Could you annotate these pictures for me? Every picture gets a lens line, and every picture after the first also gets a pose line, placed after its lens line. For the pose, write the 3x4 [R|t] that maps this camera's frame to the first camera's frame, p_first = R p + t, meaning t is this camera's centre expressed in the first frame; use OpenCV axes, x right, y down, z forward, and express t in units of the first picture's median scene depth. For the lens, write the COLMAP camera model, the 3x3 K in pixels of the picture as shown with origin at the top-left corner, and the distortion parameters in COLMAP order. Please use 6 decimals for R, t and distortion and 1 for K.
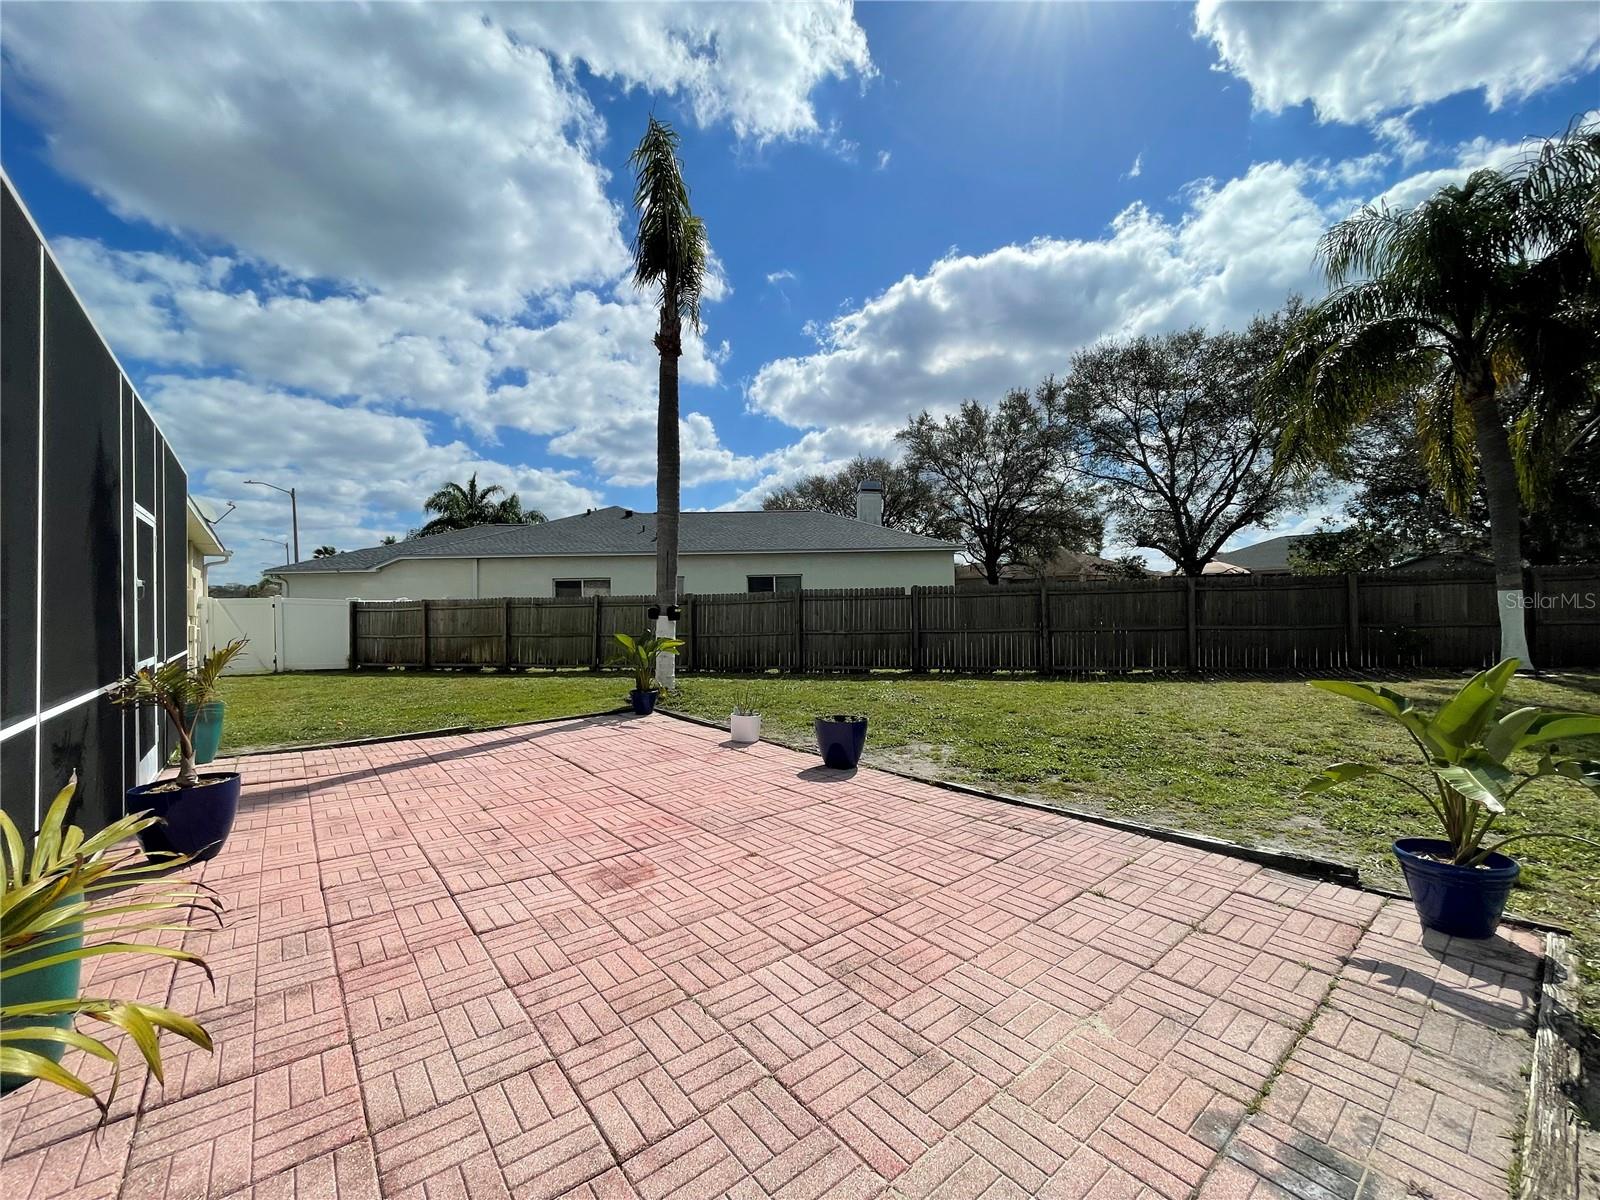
lens RADIAL K [[648.8, 0, 798.5], [0, 648.8, 597.1], [0, 0, 1]] dist [-0.002275, -0.000344]
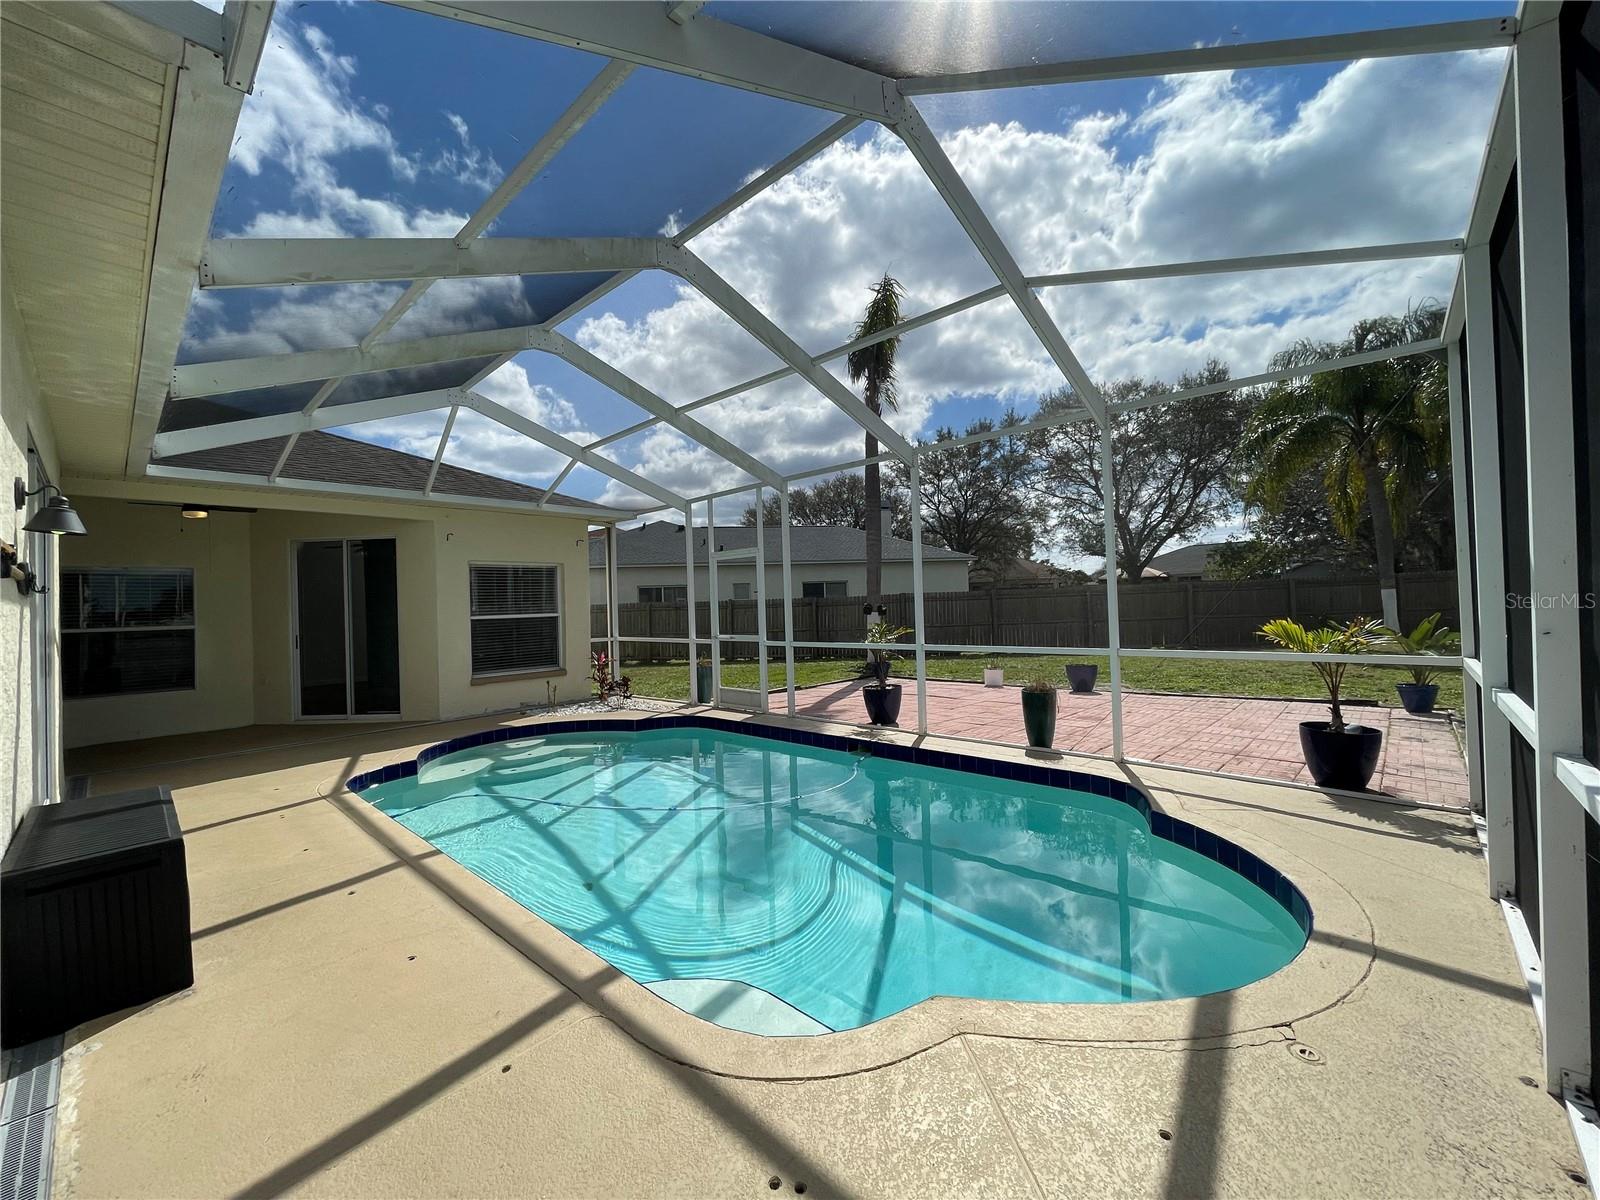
lens RADIAL K [[648.8, 0, 798.5], [0, 648.8, 597.1], [0, 0, 1]] dist [-0.002275, -0.000344]
pose [[0.991105, -0.010562, 0.132660, -0.189431], [0.011215, 0.999928, -0.004178, -0.000231], [-0.132606, 0.005628, 0.991153, -0.133112]]
